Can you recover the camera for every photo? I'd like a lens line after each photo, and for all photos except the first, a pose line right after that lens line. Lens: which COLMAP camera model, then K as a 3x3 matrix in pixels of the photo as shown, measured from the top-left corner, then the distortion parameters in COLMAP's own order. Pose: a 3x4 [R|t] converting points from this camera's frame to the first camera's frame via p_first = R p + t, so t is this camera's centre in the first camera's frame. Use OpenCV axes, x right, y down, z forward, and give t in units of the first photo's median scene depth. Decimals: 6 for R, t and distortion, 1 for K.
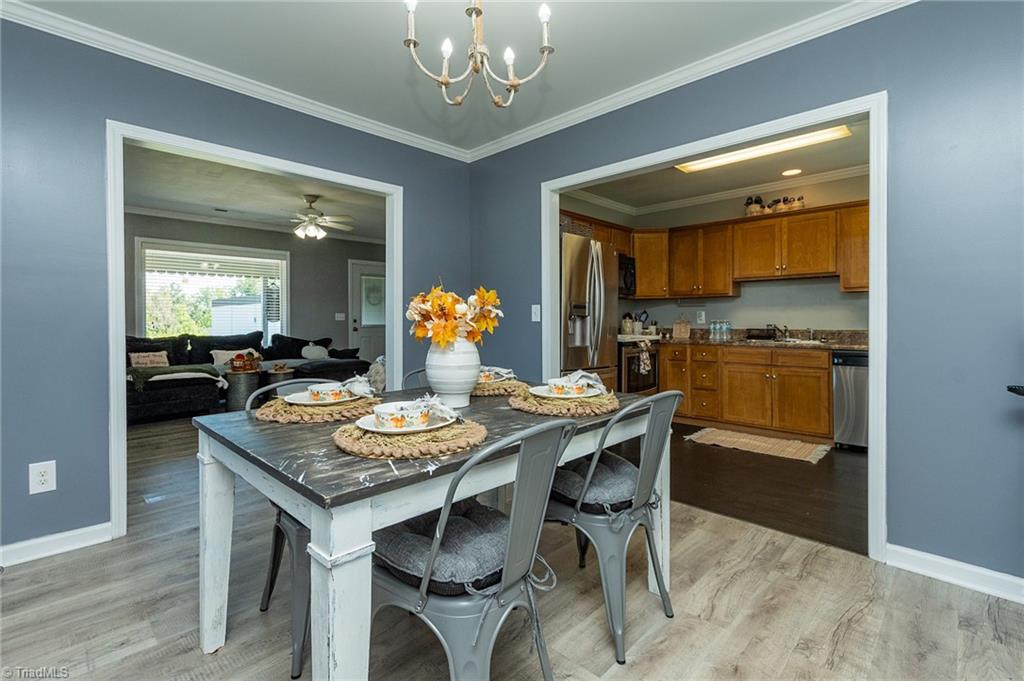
lens RADIAL K [[461.7, 0, 496.0], [0, 461.7, 322.9], [0, 0, 1]] dist [-0.024242, -0.000055]
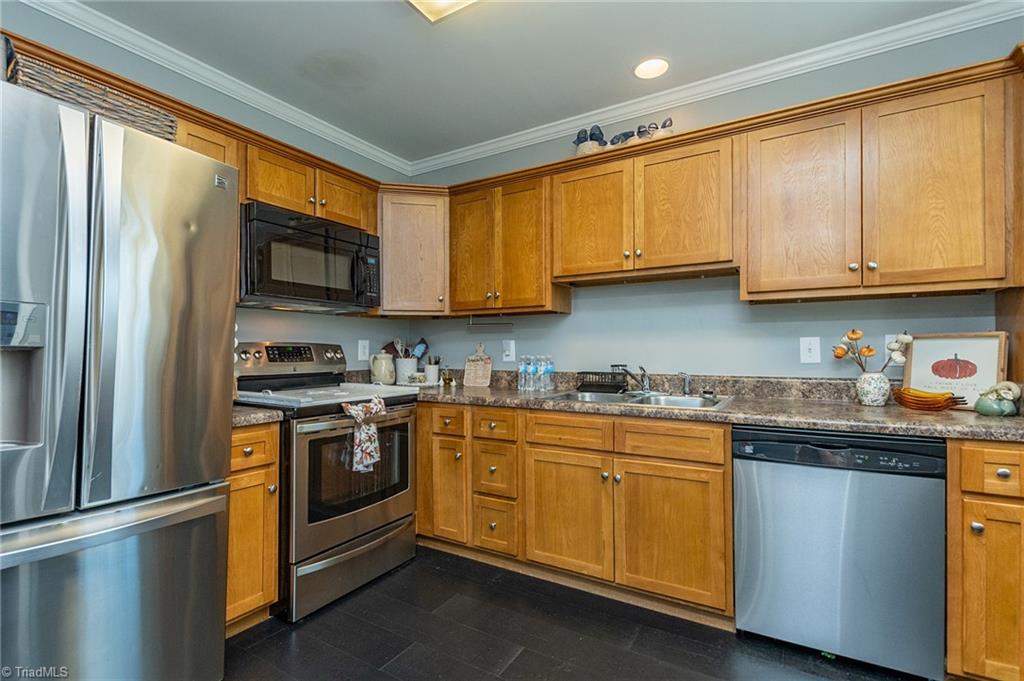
lens RADIAL K [[482.5, 0, 490.3], [0, 482.5, 347.3], [0, 0, 1]] dist [-0.001049, 0.000207]
pose [[0.972507, 0.006200, 0.232791, 0.326307], [-0.002055, 0.999835, -0.018044, -0.006440], [-0.232865, 0.017069, 0.972359, 0.488709]]
